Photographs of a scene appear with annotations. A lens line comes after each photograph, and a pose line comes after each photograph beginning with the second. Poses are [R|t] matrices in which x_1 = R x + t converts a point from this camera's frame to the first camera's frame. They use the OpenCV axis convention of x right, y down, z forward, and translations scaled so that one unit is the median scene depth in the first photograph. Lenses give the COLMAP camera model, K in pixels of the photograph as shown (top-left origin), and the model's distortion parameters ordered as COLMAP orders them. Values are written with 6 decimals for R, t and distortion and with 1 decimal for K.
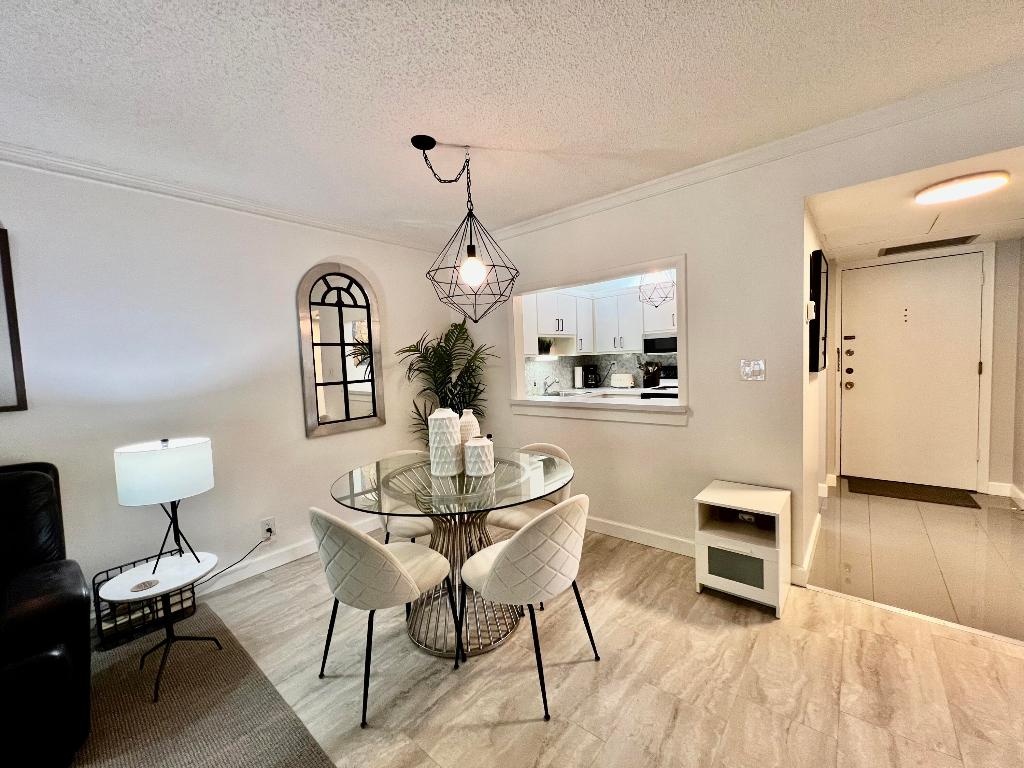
lens RADIAL K [[409.2, 0, 512.4], [0, 409.2, 384.7], [0, 0, 1]] dist [-0.002316, 0.001282]
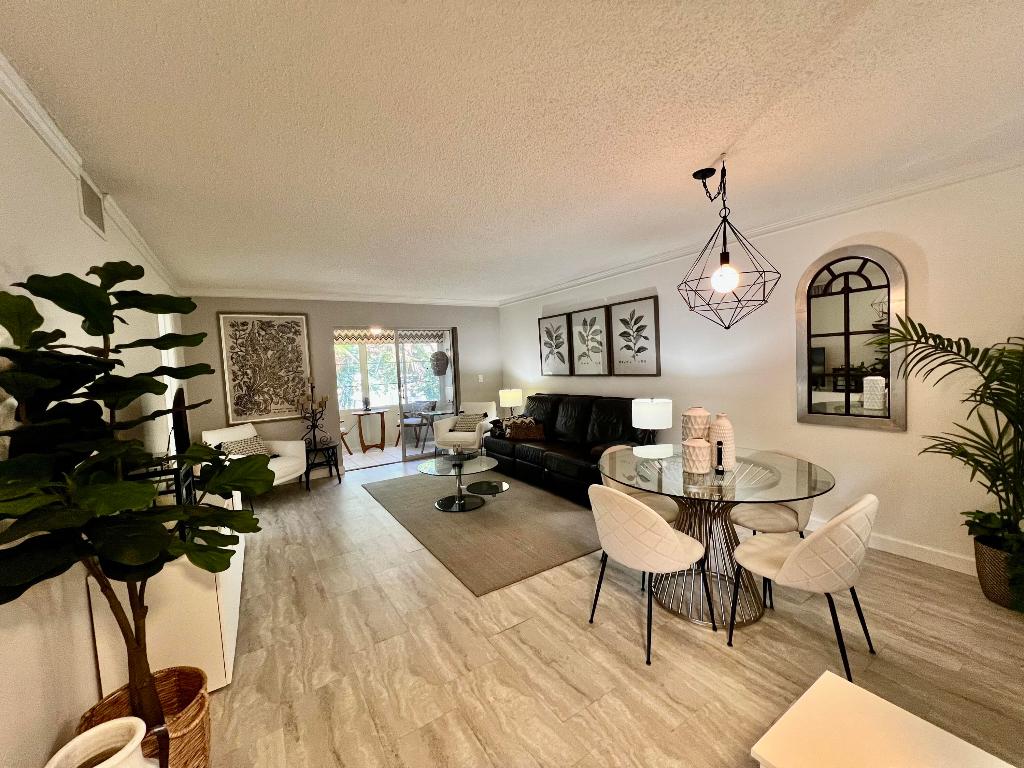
lens RADIAL K [[409.2, 0, 512.3], [0, 409.2, 386.1], [0, 0, 1]] dist [-0.002316, 0.001282]
pose [[-0.283528, 0.112044, -0.952396, 0.704790], [0.000234, 0.993159, 0.116770, -0.089792], [0.958964, 0.032885, -0.281615, 0.540261]]
